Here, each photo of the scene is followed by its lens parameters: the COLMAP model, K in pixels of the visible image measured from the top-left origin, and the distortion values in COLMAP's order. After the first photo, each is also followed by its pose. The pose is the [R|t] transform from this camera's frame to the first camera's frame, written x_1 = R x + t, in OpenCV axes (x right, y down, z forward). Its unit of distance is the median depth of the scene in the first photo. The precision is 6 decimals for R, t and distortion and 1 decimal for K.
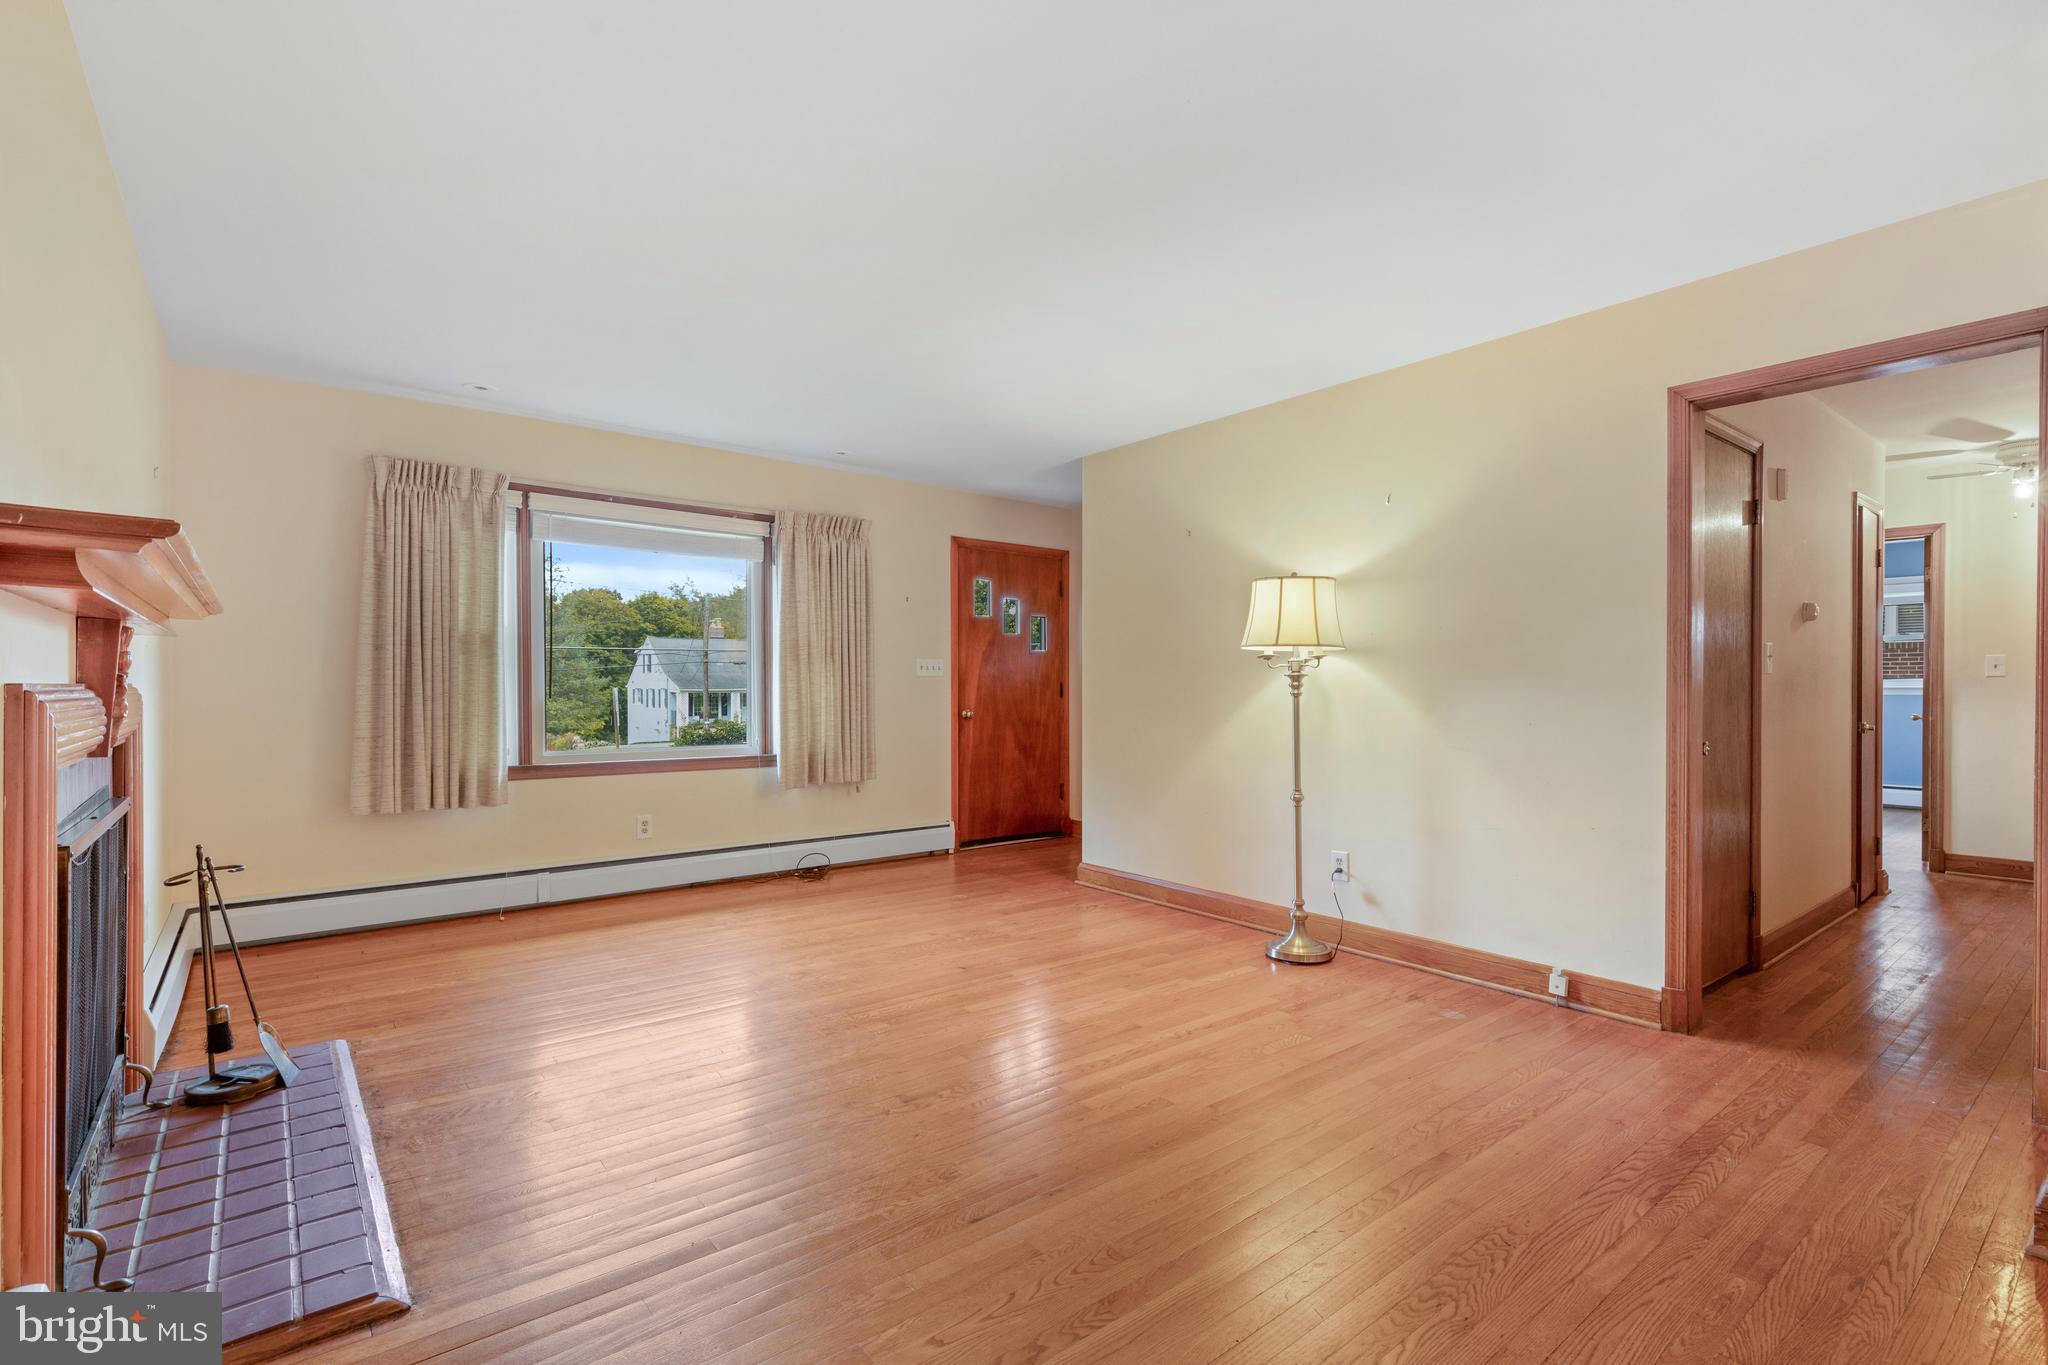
lens RADIAL K [[937.3, 0, 1035.2], [0, 937.3, 687.1], [0, 0, 1]] dist [0.003356, -0.000198]
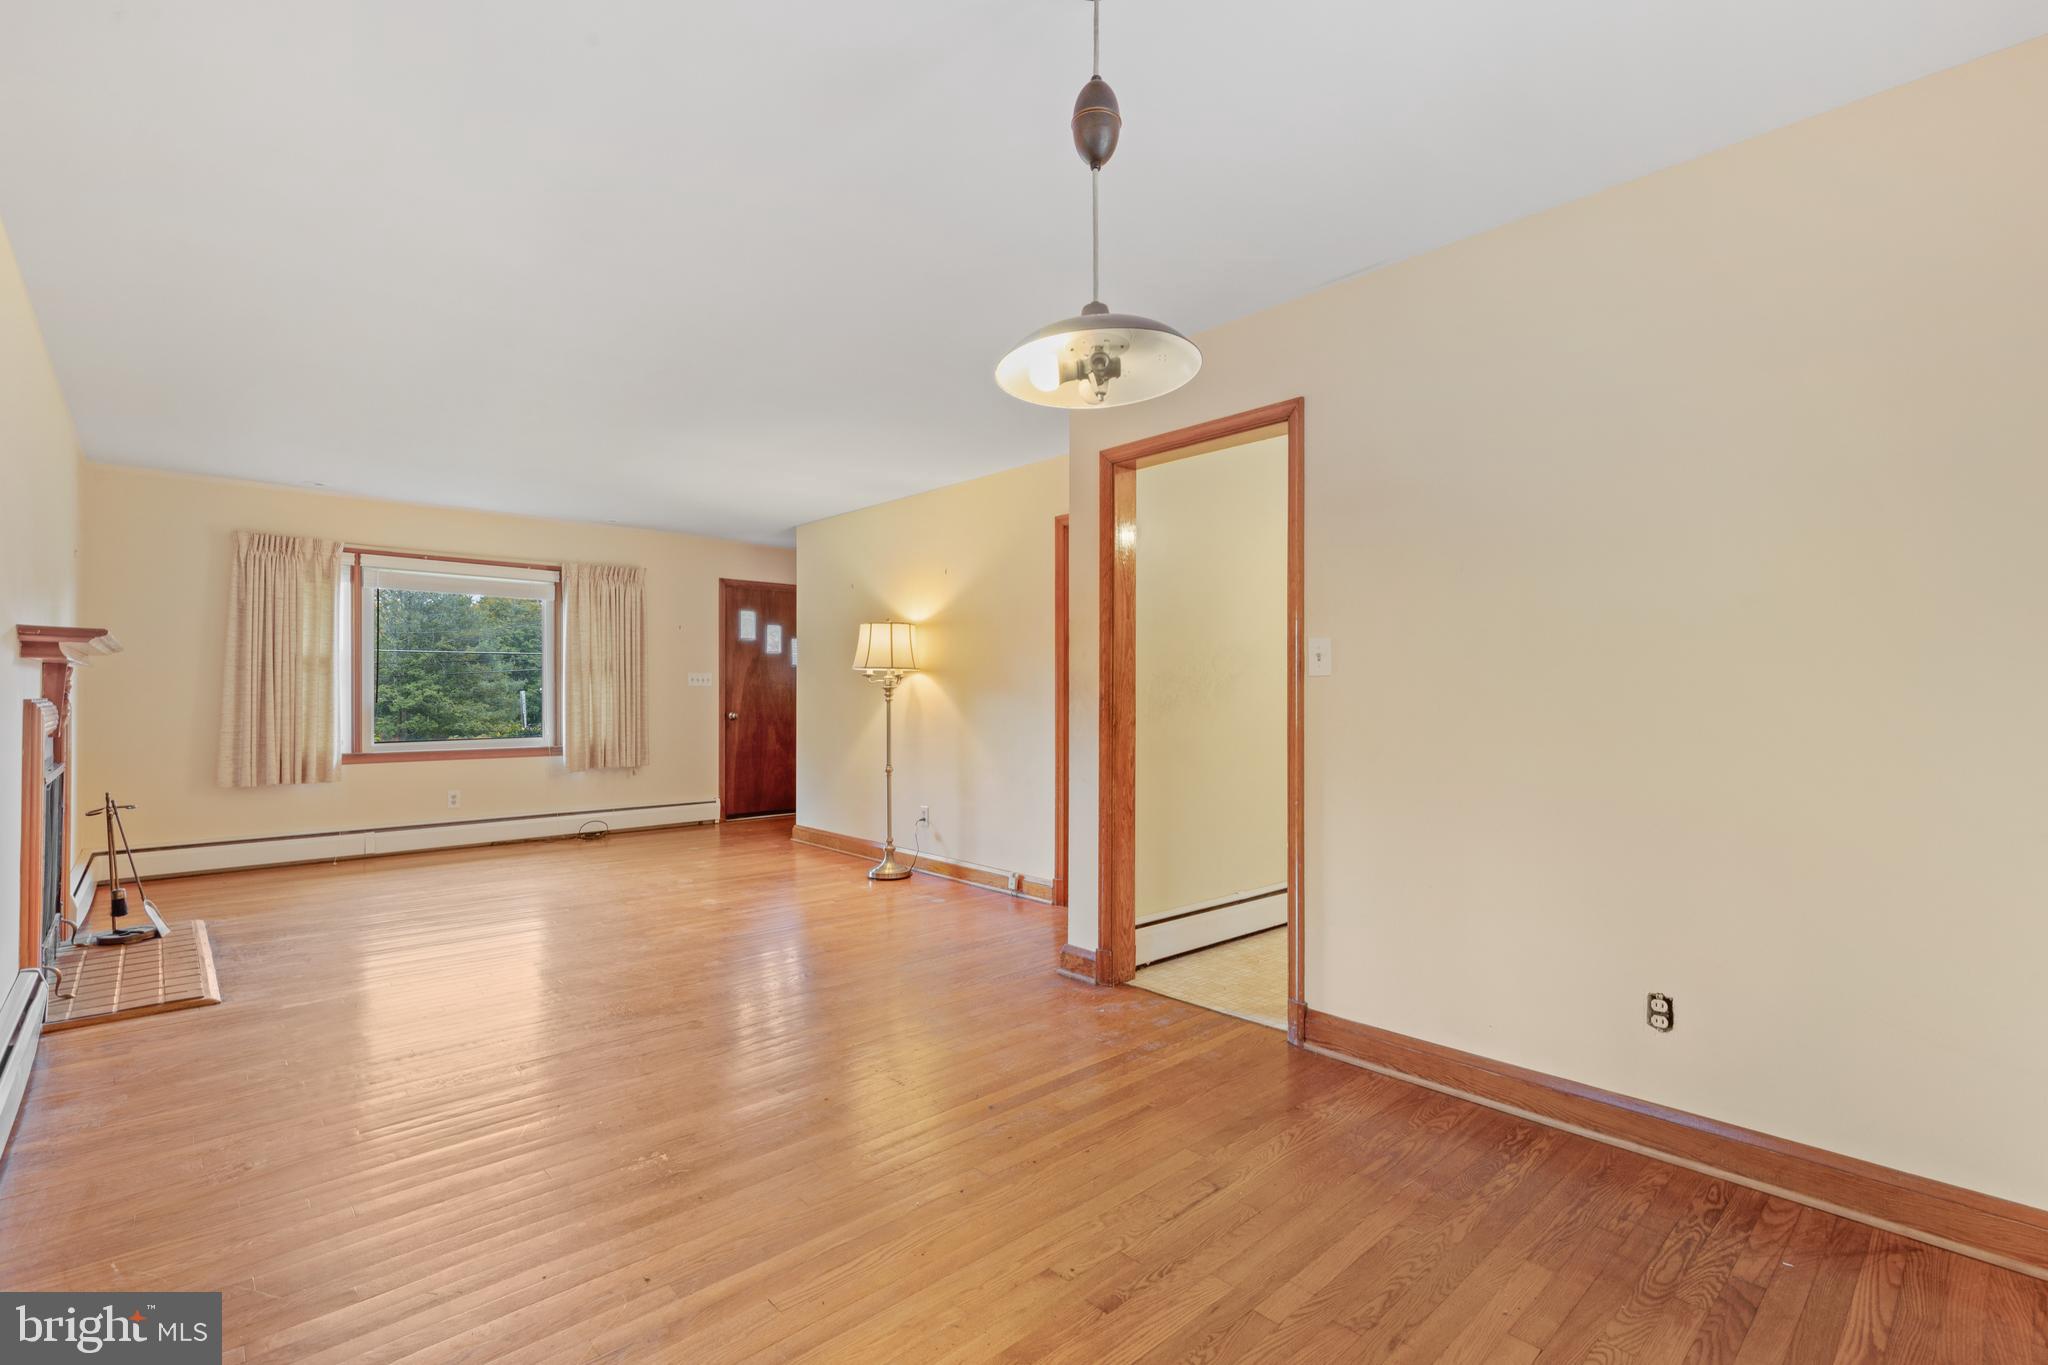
lens RADIAL K [[924.7, 0, 1032.6], [0, 924.7, 681.1], [0, 0, 1]] dist [0.004090, -0.000128]
pose [[0.997746, -0.000259, 0.067103, 0.371680], [0.000966, 0.999944, -0.010495, -0.006868], [-0.067096, 0.010536, 0.997691, -0.440373]]
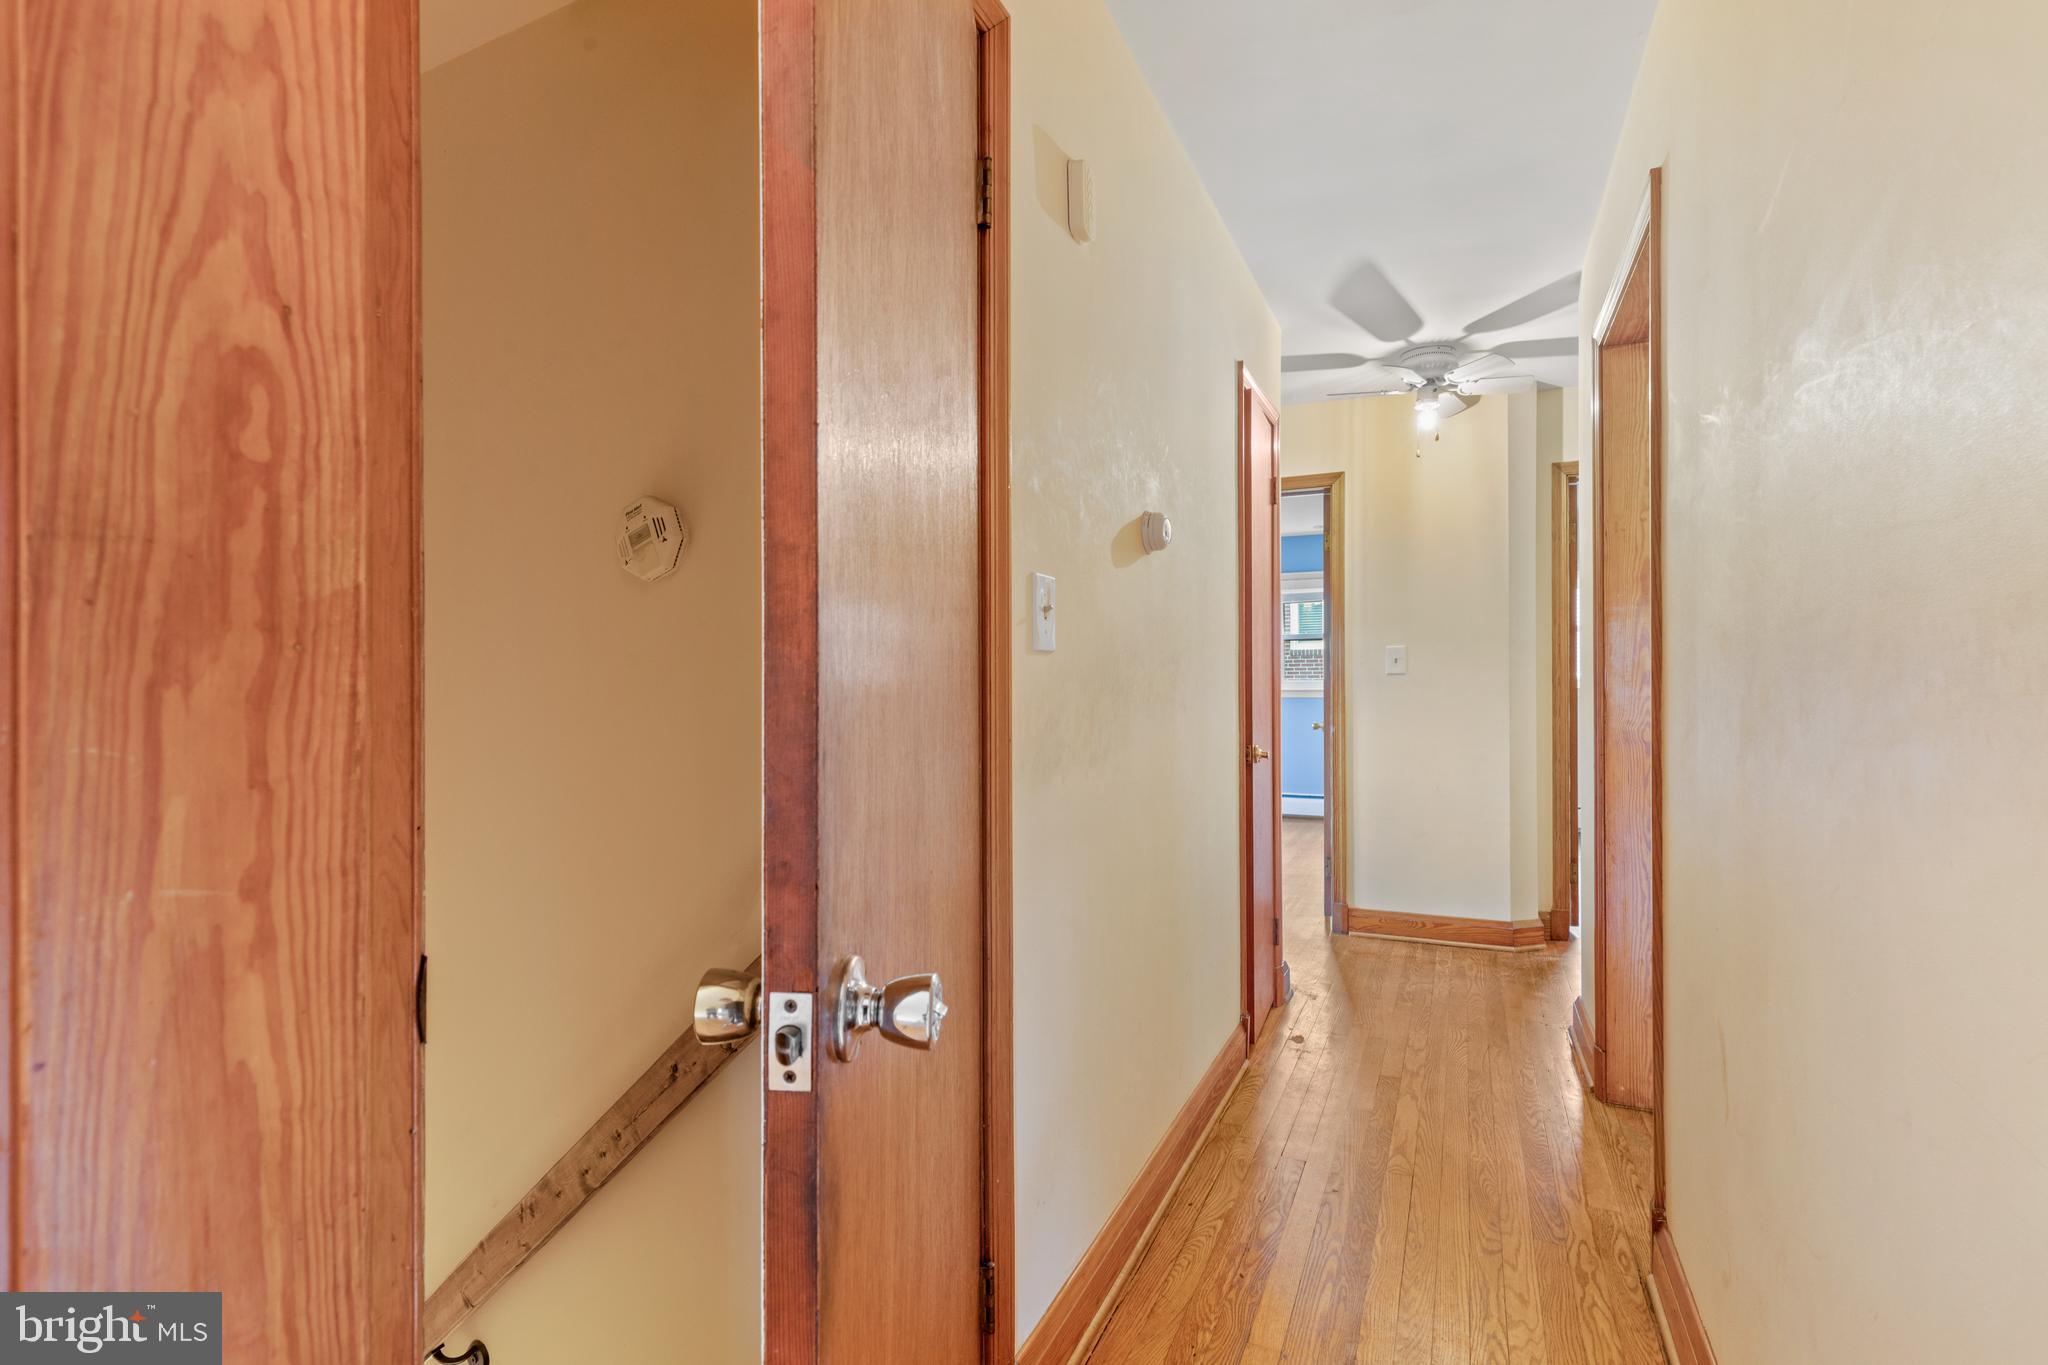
lens RADIAL K [[924.7, 0, 1032.6], [0, 924.7, 681.1], [0, 0, 1]] dist [0.004090, -0.000128]
pose [[0.895312, -0.001535, 0.445438, 0.577906], [0.005786, 0.999950, -0.008183, -0.000257], [-0.445403, 0.009904, 0.895275, 0.627895]]
